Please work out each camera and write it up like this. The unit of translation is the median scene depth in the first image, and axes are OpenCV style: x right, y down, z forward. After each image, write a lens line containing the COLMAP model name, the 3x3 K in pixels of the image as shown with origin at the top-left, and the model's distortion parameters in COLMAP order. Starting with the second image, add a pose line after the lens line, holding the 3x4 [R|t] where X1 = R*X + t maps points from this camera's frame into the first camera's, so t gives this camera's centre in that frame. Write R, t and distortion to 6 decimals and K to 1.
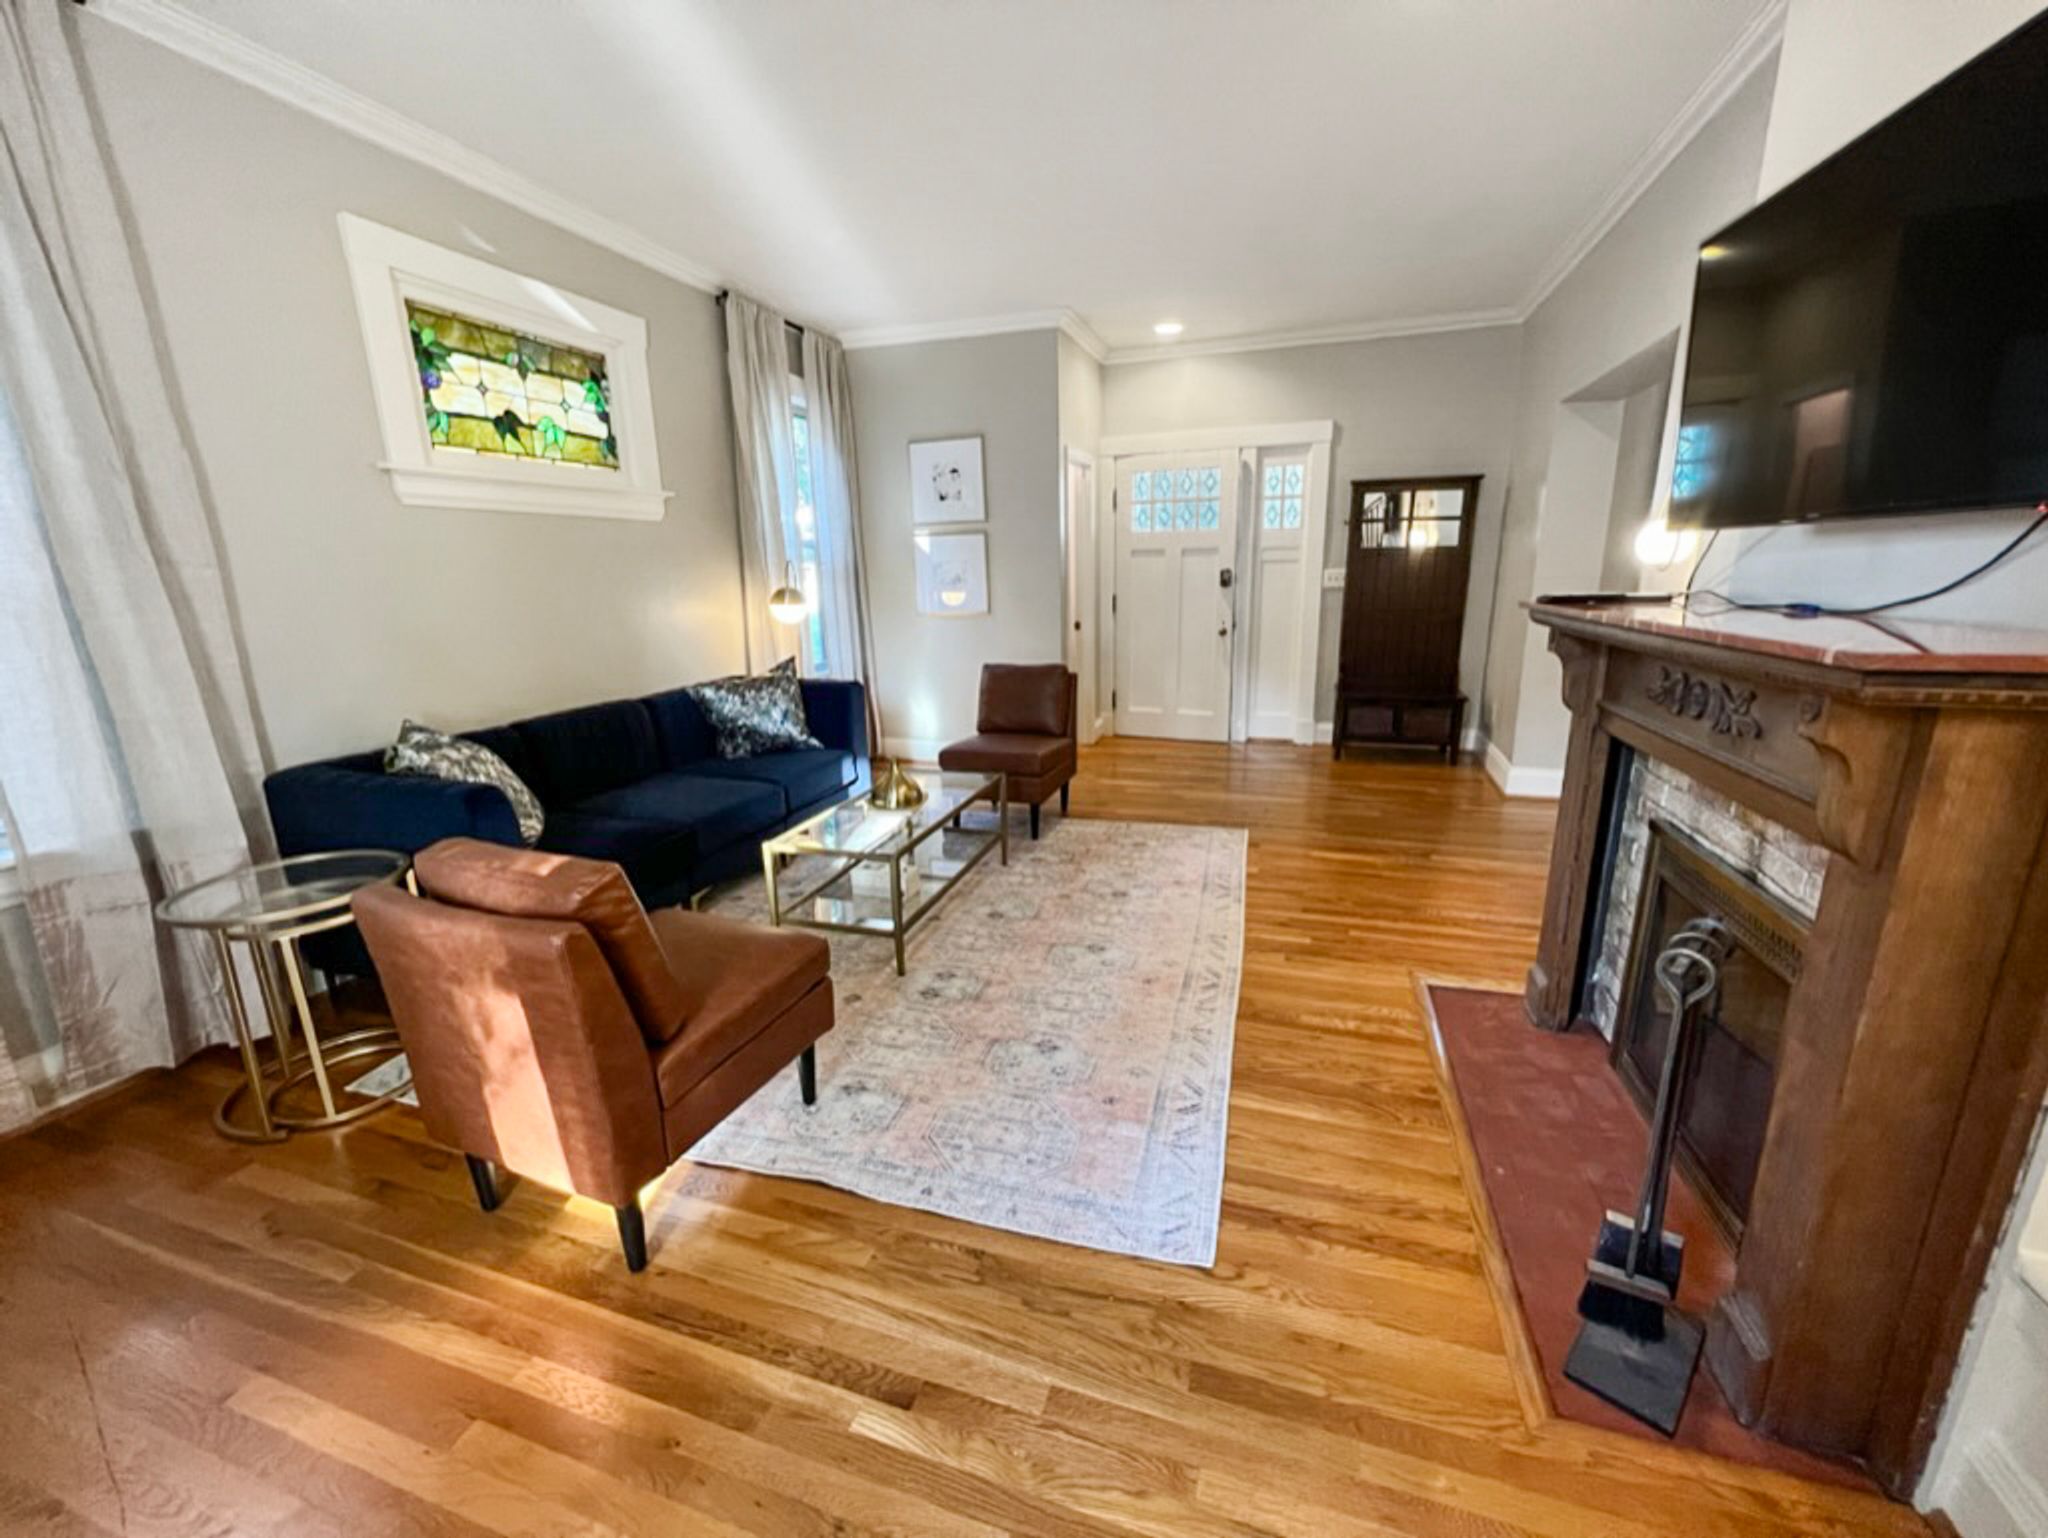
lens RADIAL K [[817.7, 0, 1024.6], [0, 817.7, 774.2], [0, 0, 1]] dist [0.001038, -0.000091]
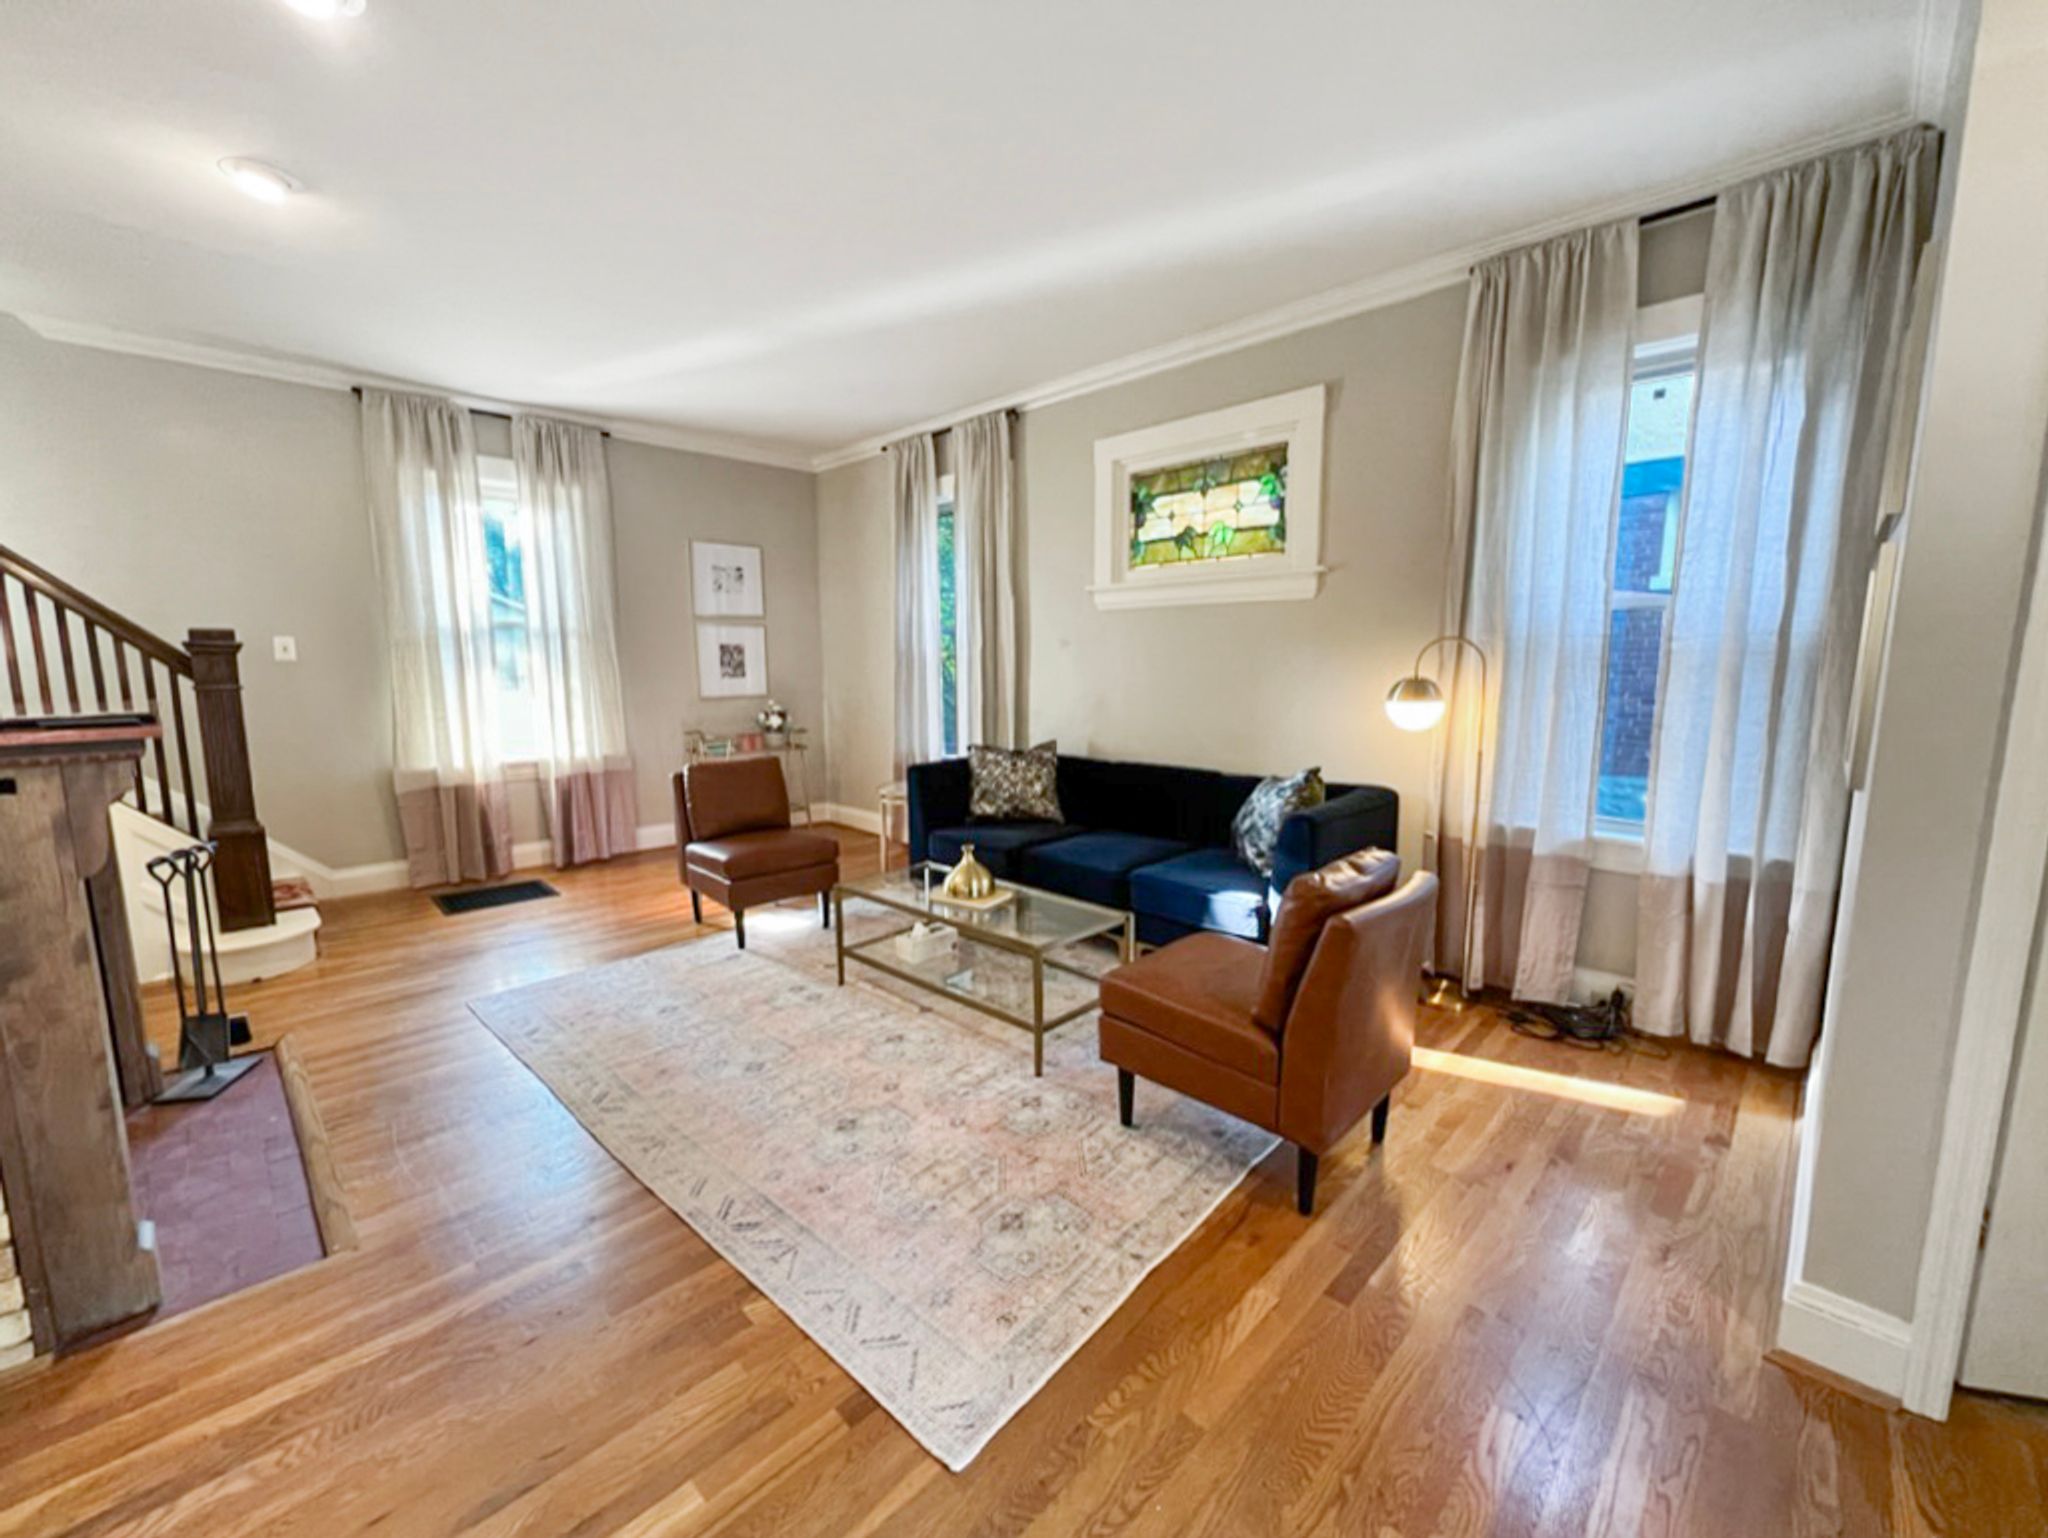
lens RADIAL K [[817.7, 0, 1031.0], [0, 817.7, 779.7], [0, 0, 1]] dist [0.001038, -0.000091]
pose [[-0.433215, 0.161780, -0.886652, 0.619630], [-0.201037, 0.941628, 0.270037, -0.351866], [0.878583, 0.295234, -0.375404, 1.308488]]
